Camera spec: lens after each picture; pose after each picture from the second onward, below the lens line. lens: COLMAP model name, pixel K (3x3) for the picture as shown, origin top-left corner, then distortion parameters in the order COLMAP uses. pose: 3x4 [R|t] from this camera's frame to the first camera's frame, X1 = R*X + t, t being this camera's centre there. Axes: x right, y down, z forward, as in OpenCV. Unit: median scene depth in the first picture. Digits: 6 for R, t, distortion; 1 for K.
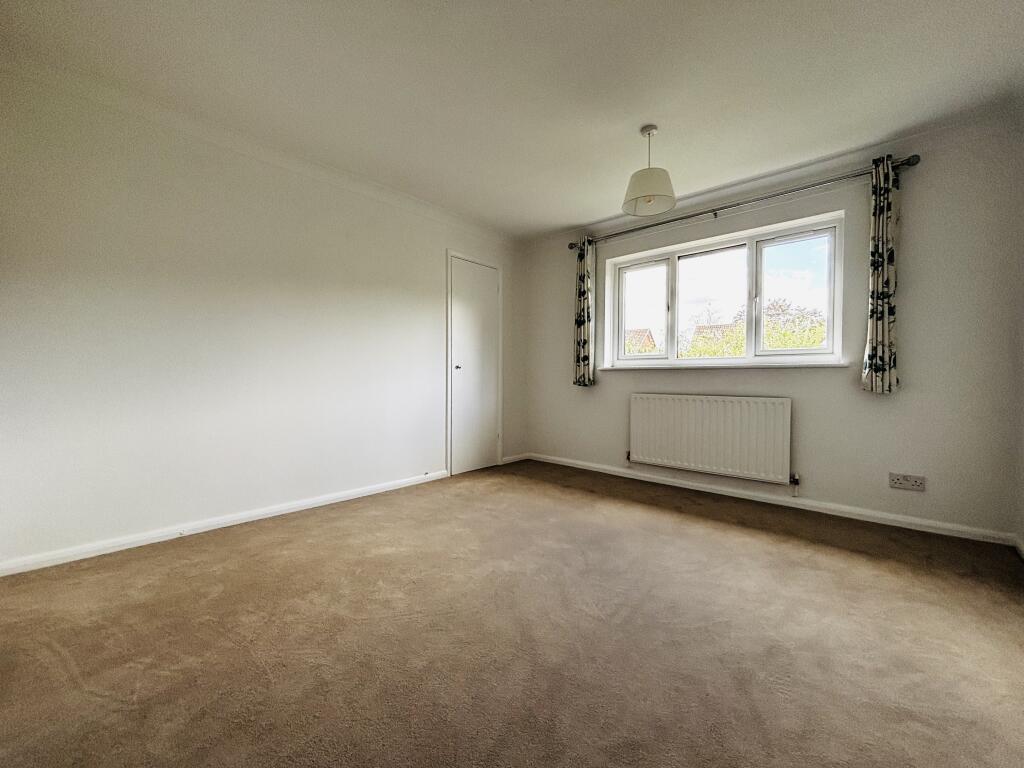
lens RADIAL K [[413.1, 0, 507.0], [0, 413.1, 383.9], [0, 0, 1]] dist [-0.000696, -0.000230]
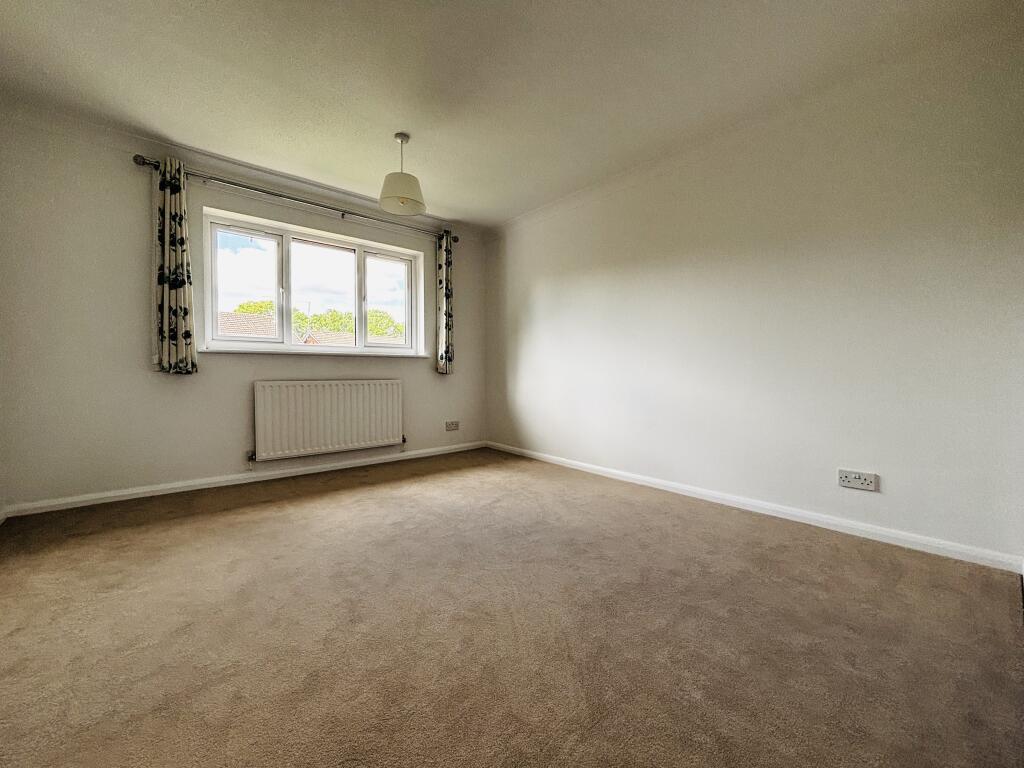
lens RADIAL K [[413.1, 0, 507.0], [0, 413.1, 383.9], [0, 0, 1]] dist [-0.000696, -0.000230]
pose [[0.118615, -0.034497, 0.992341, -0.485839], [0.011665, 0.999376, 0.033347, 0.005598], [-0.992872, 0.007620, 0.118943, 0.390558]]
